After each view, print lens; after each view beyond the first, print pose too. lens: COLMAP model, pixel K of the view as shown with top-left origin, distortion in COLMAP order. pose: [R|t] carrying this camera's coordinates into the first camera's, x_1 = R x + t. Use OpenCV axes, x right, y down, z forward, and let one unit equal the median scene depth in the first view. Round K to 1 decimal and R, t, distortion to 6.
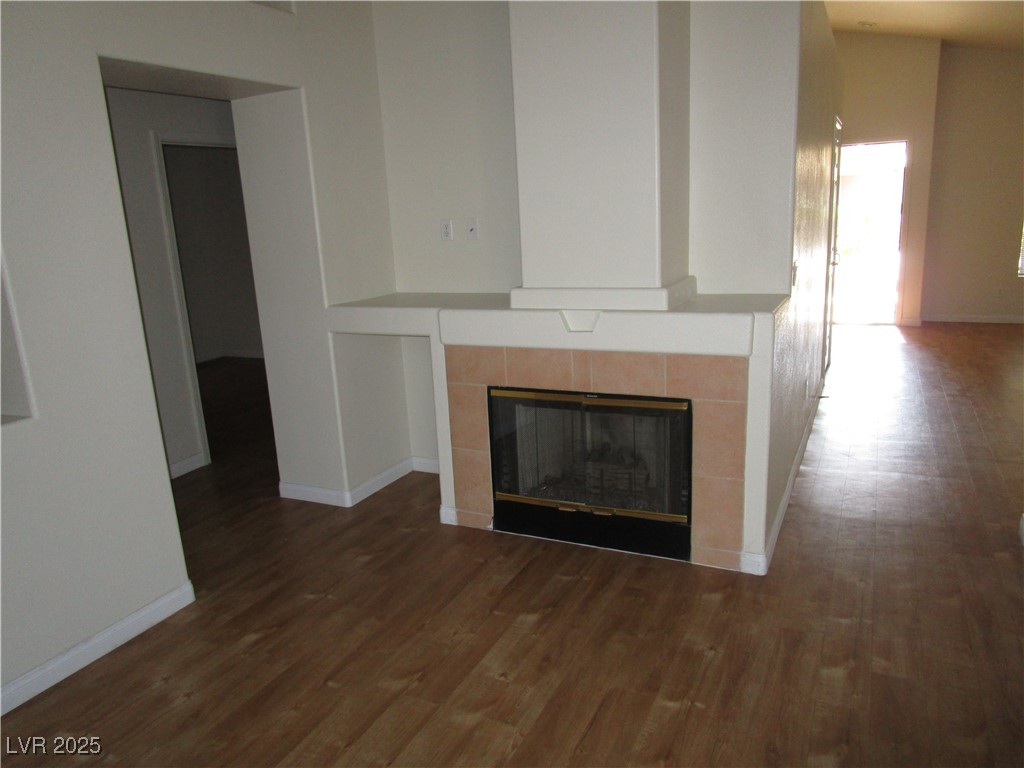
lens RADIAL K [[733.6, 0, 509.2], [0, 733.6, 381.3], [0, 0, 1]] dist [-0.030262, 0.010540]
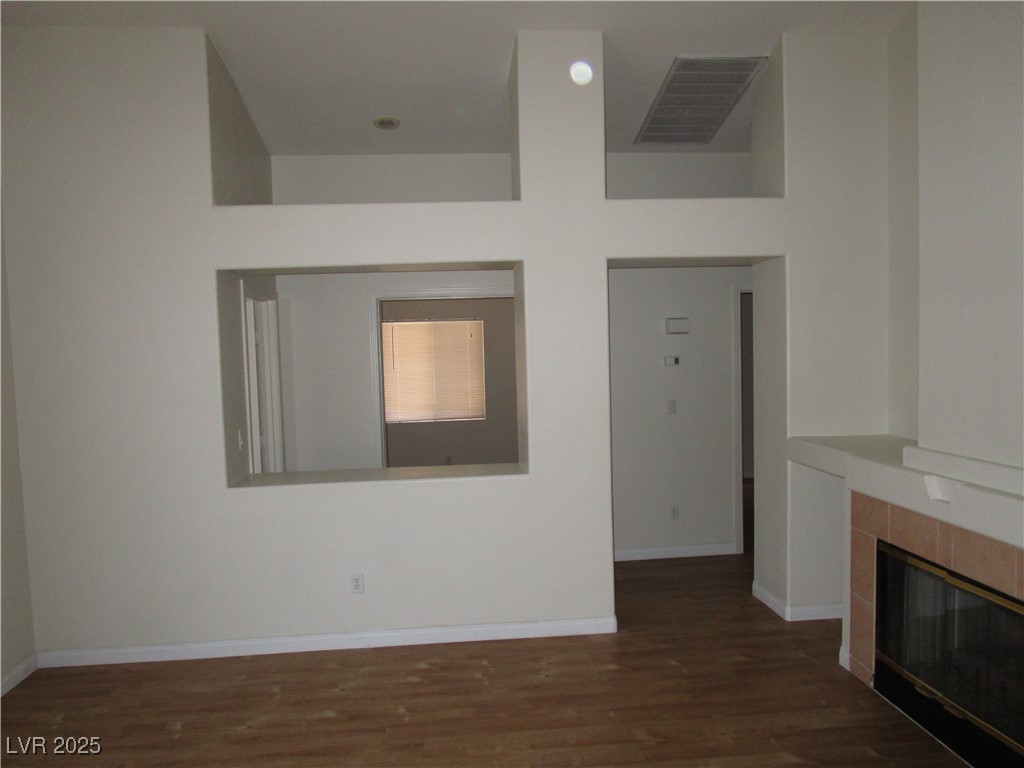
lens RADIAL K [[733.6, 0, 515.7], [0, 733.6, 383.2], [0, 0, 1]] dist [-0.030262, 0.010540]
pose [[0.529796, 0.086911, -0.843660, 0.574165], [-0.204841, 0.978399, -0.027844, -0.078221], [0.823017, 0.187567, 0.536155, 0.025506]]
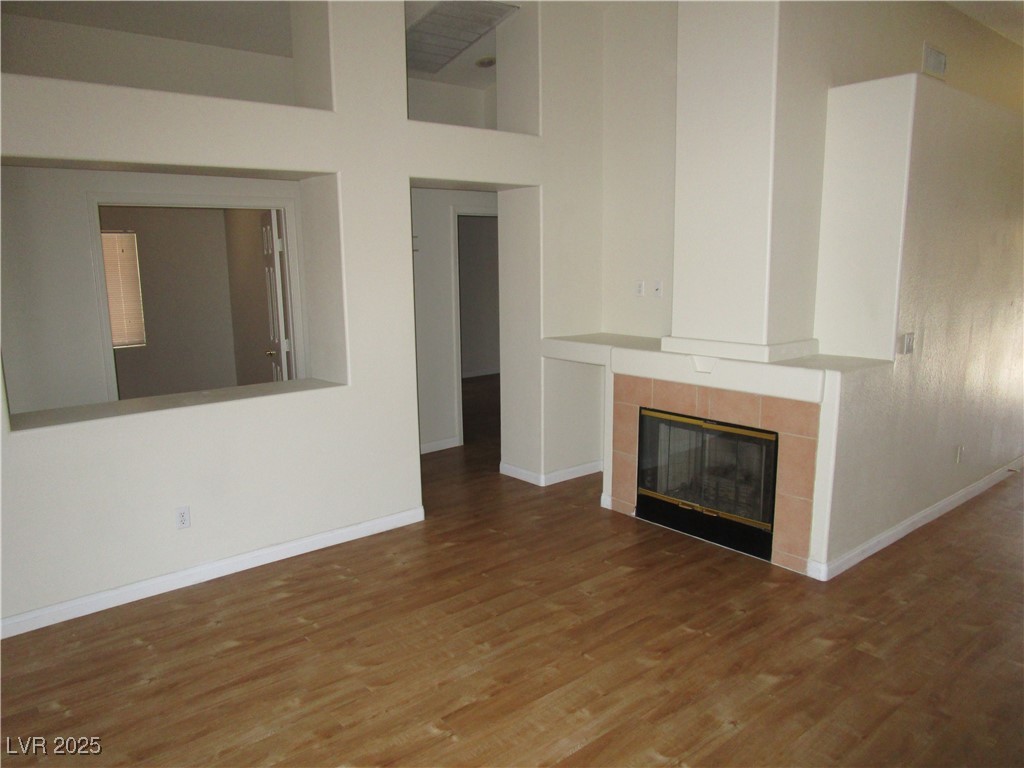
lens RADIAL K [[733.6, 0, 509.8], [0, 733.6, 383.9], [0, 0, 1]] dist [-0.030262, 0.010540]
pose [[0.914913, 0.110774, -0.388154, 0.293348], [-0.129881, 0.991257, -0.023249, 0.029787], [0.382185, 0.071685, 0.921301, -0.361005]]
